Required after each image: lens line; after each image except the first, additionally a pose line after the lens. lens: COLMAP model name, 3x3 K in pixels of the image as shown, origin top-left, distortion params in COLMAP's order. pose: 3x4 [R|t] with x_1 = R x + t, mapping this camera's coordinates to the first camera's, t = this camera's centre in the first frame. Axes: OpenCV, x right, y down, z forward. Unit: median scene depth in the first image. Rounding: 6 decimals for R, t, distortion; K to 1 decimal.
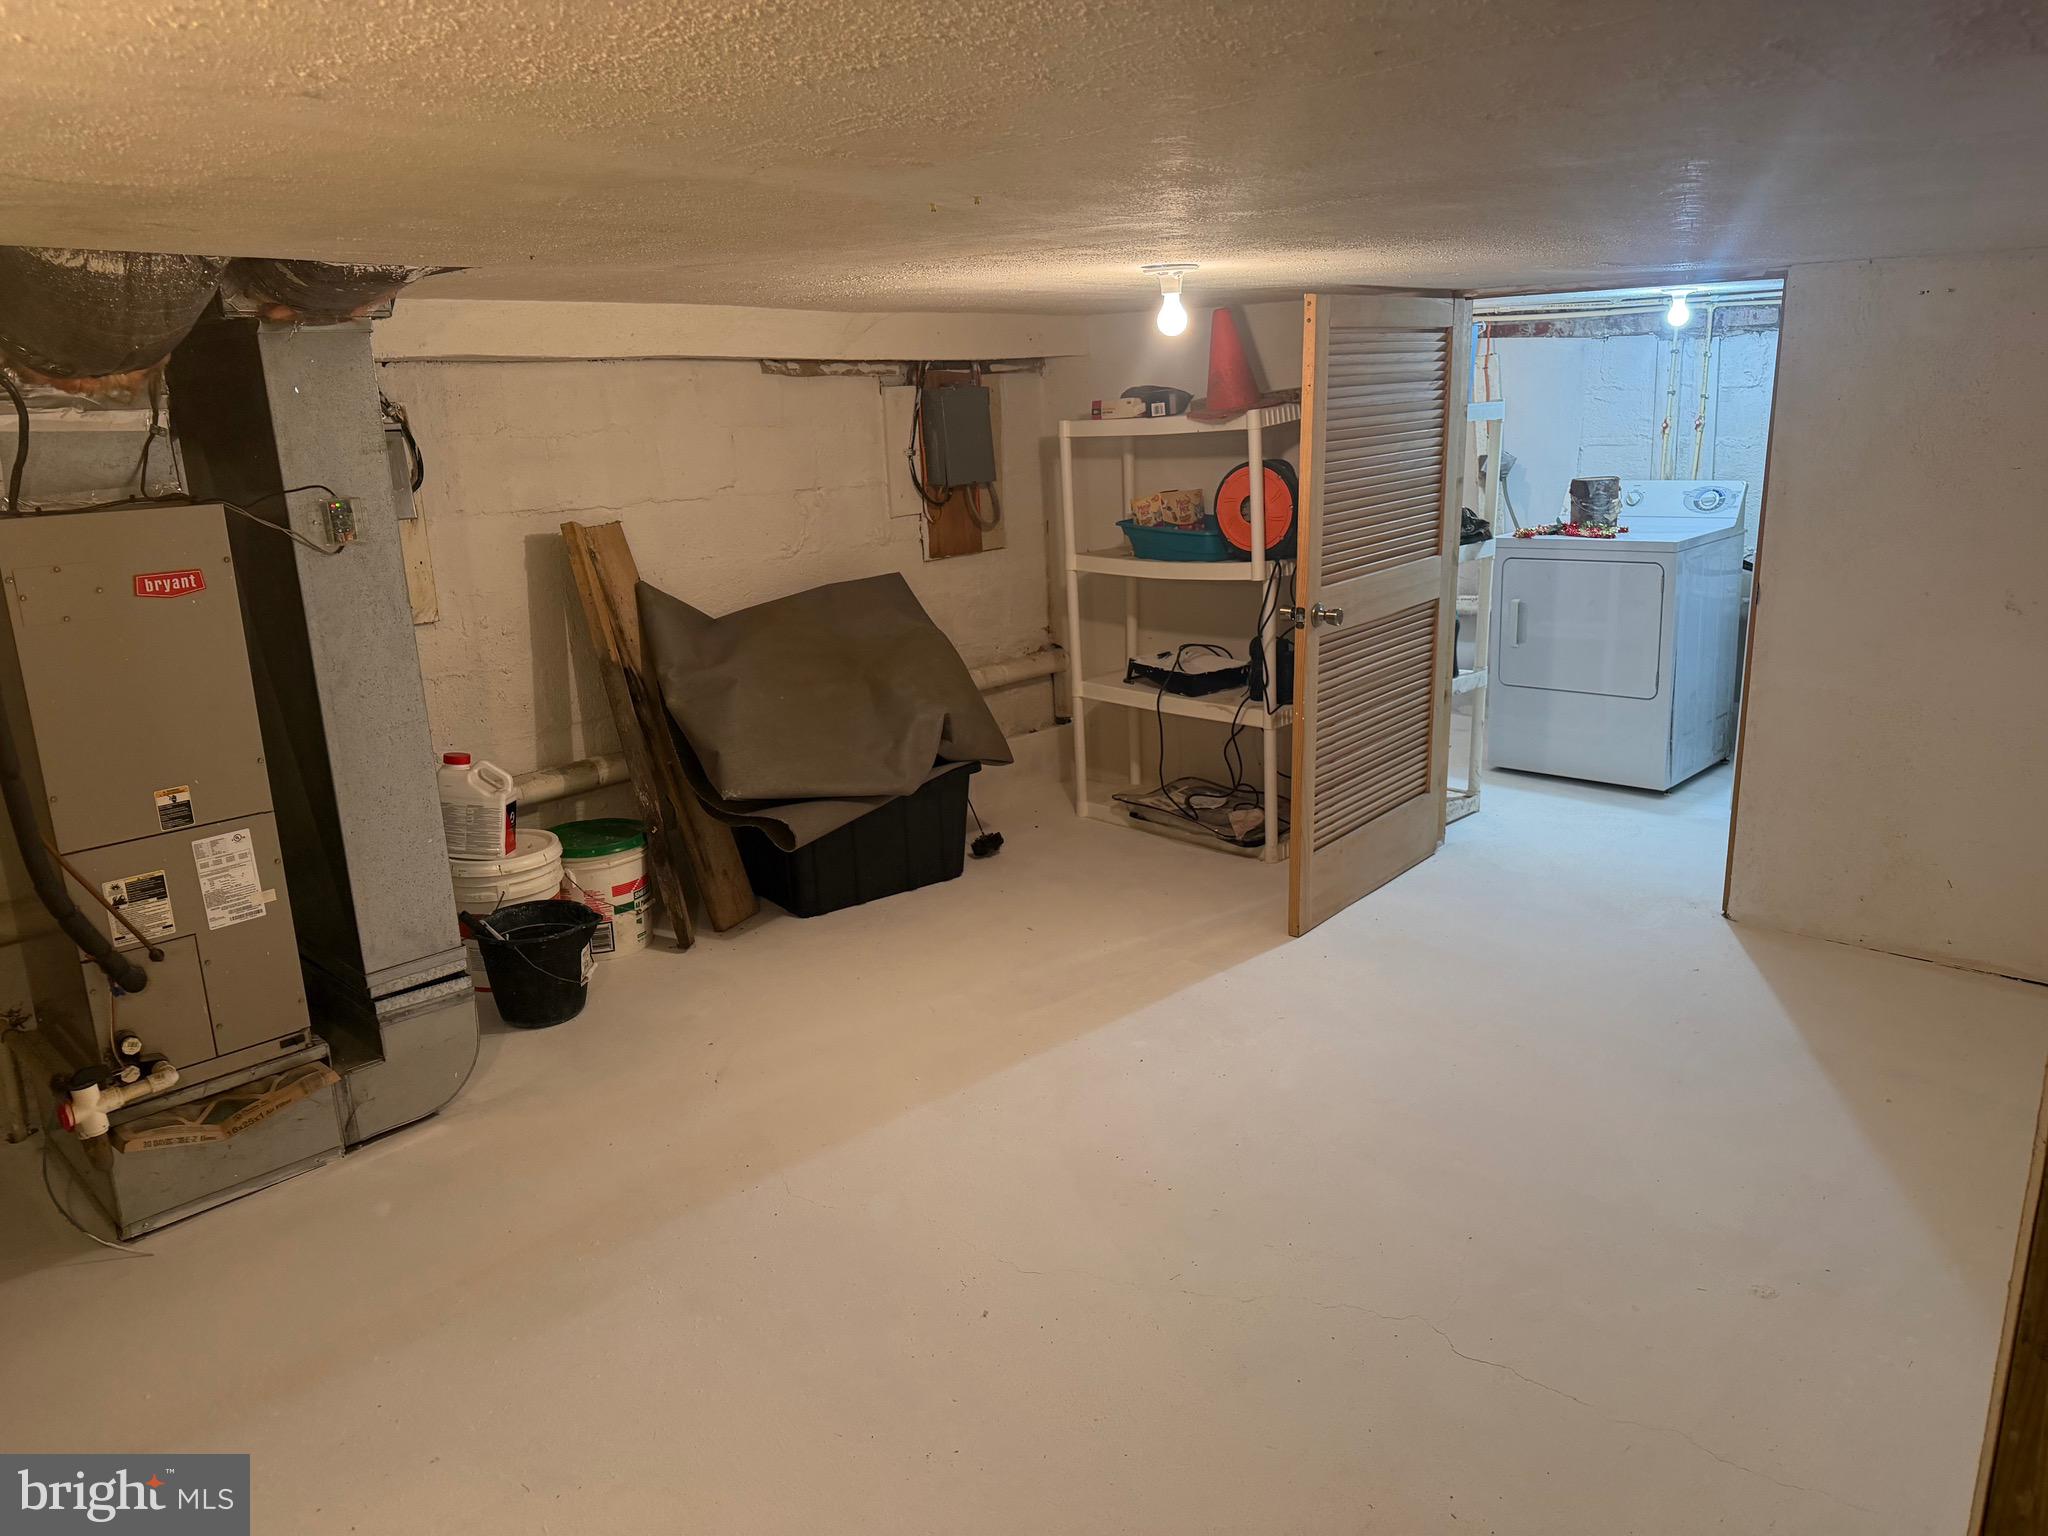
lens RADIAL K [[1451.1, 0, 1045.0], [0, 1451.1, 769.6], [0, 0, 1]] dist [0.060808, -0.088723]
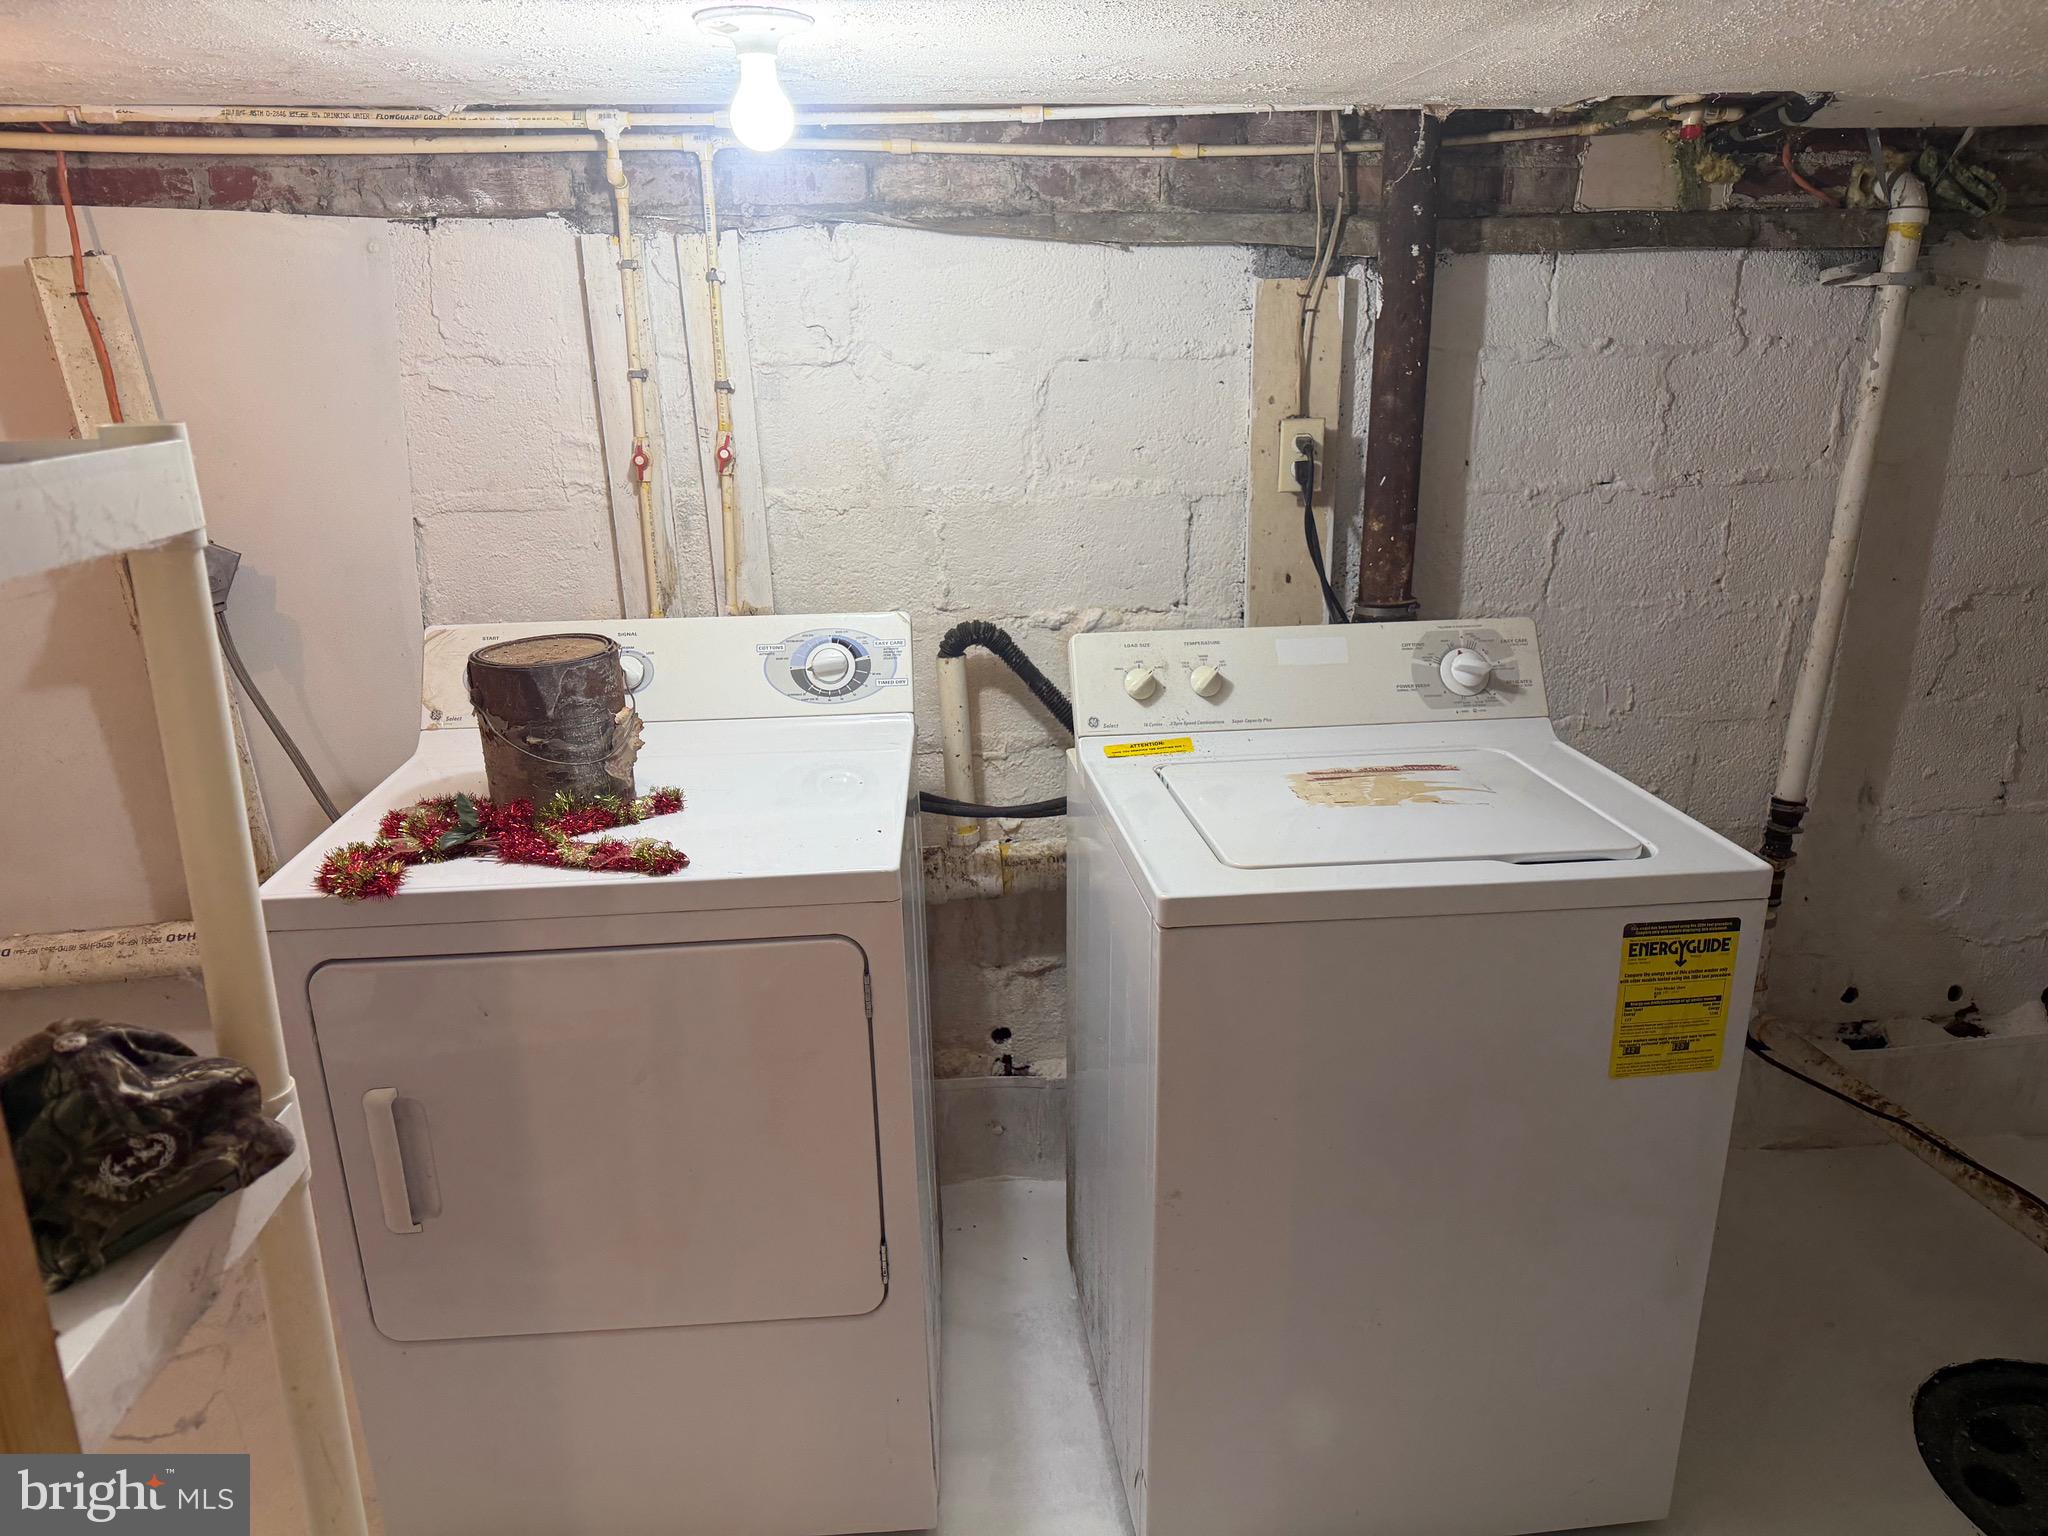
lens RADIAL K [[1451.1, 0, 1025.4], [0, 1451.1, 780.4], [0, 0, 1]] dist [0.060808, -0.088723]
pose [[0.681281, -0.199089, 0.704429, 0.211246], [0.173843, 0.978778, 0.108497, -0.181932], [-0.711080, 0.048543, 0.701433, 0.682109]]
